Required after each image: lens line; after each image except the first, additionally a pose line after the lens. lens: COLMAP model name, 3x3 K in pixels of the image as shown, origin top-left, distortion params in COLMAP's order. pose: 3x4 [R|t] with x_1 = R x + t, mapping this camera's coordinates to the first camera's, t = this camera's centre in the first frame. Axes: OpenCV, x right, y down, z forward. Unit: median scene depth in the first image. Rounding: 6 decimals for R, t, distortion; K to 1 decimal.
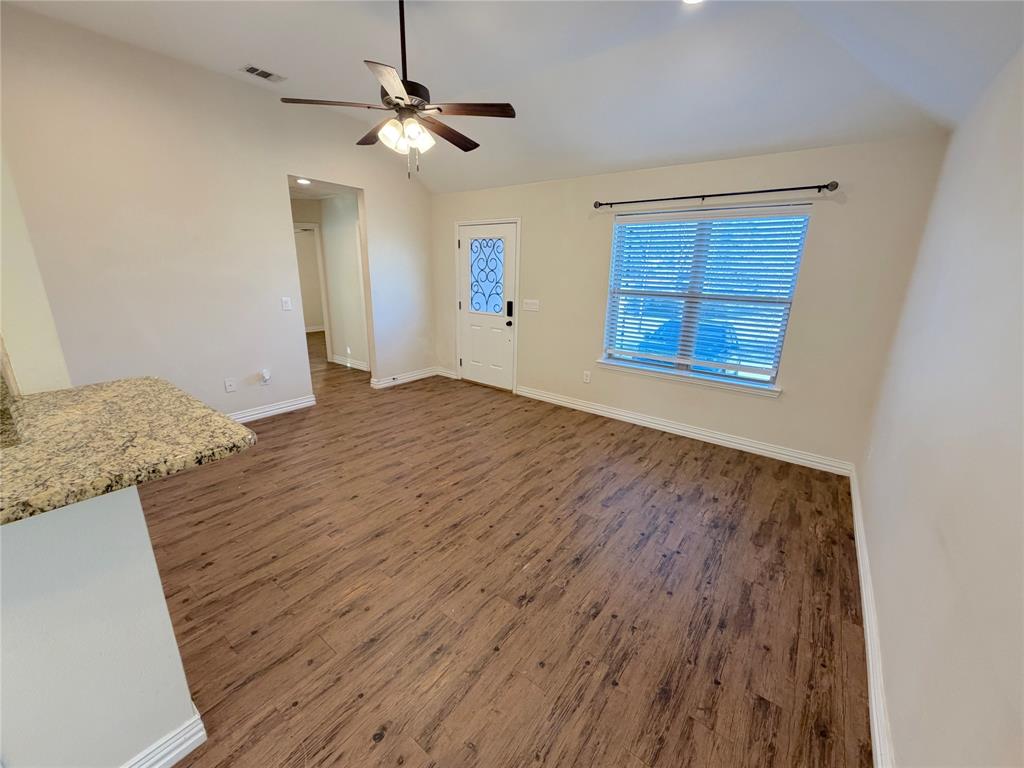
lens RADIAL K [[407.0, 0, 510.3], [0, 407.0, 383.9], [0, 0, 1]] dist [-0.000221, 0.000070]
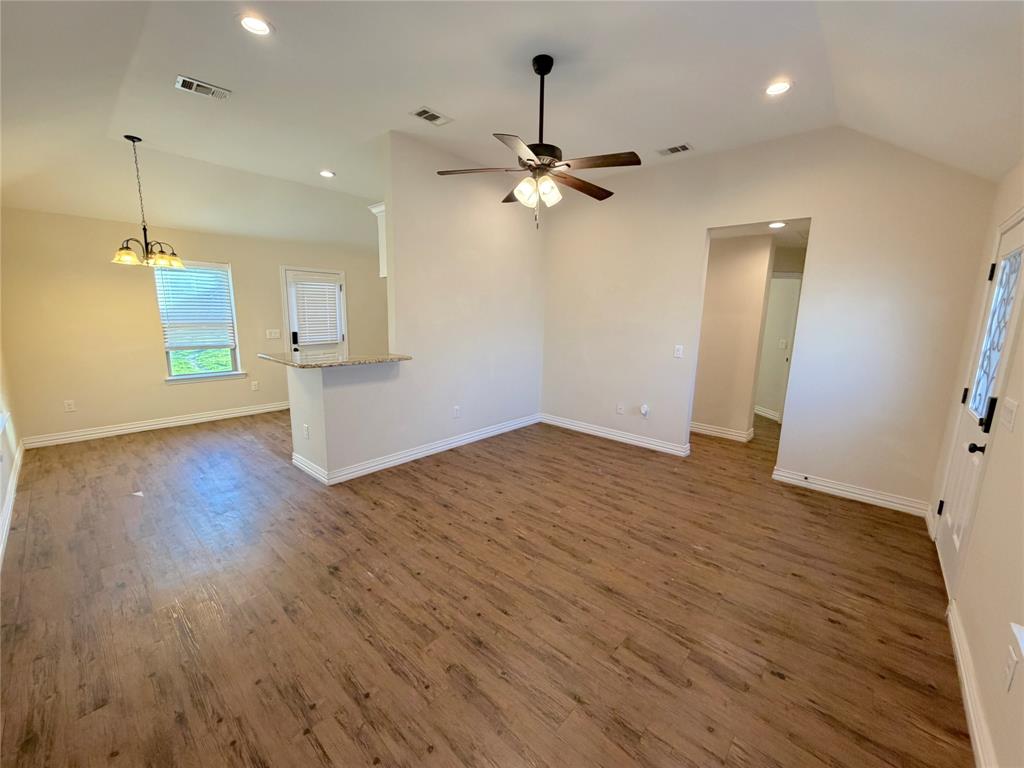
lens RADIAL K [[407.0, 0, 510.3], [0, 407.0, 383.9], [0, 0, 1]] dist [-0.000221, 0.000070]
pose [[-0.086273, 0.150853, -0.984784, 0.674755], [-0.294999, 0.940275, 0.169879, -0.216900], [0.951595, 0.305167, -0.036619, 0.841306]]
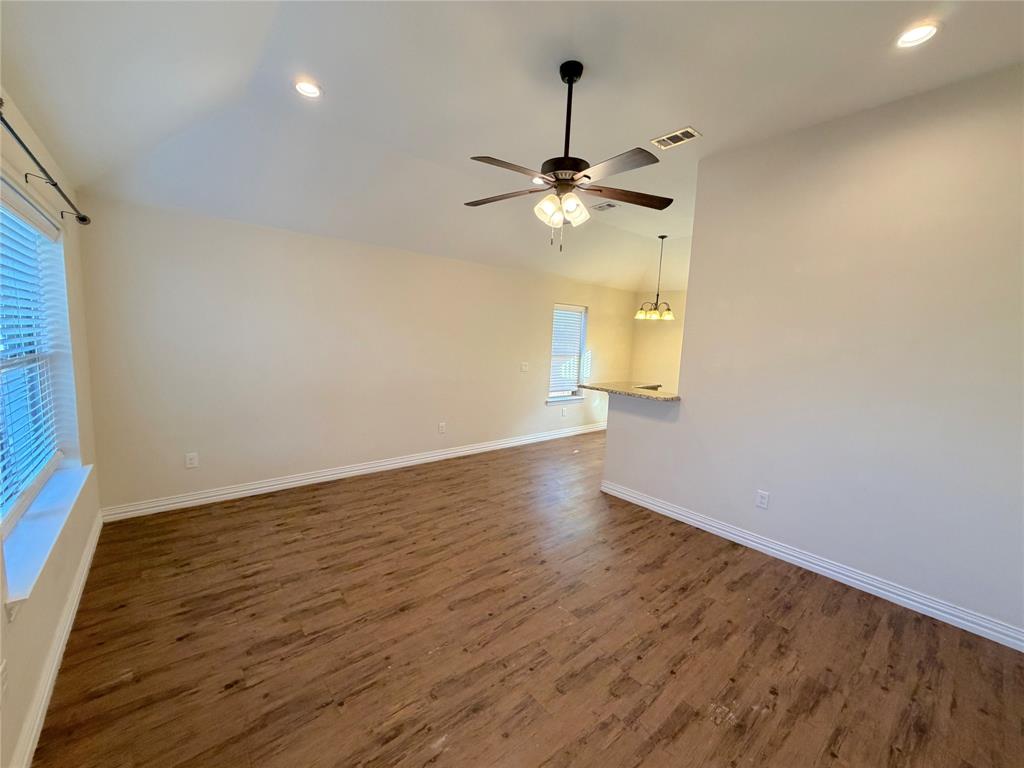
lens RADIAL K [[407.0, 0, 510.3], [0, 407.0, 383.9], [0, 0, 1]] dist [-0.000221, 0.000070]
pose [[-0.973445, -0.089701, 0.210617, -0.276729], [-0.002457, 0.924074, 0.382205, -0.447129], [-0.228910, 0.371538, -0.899755, 1.536774]]
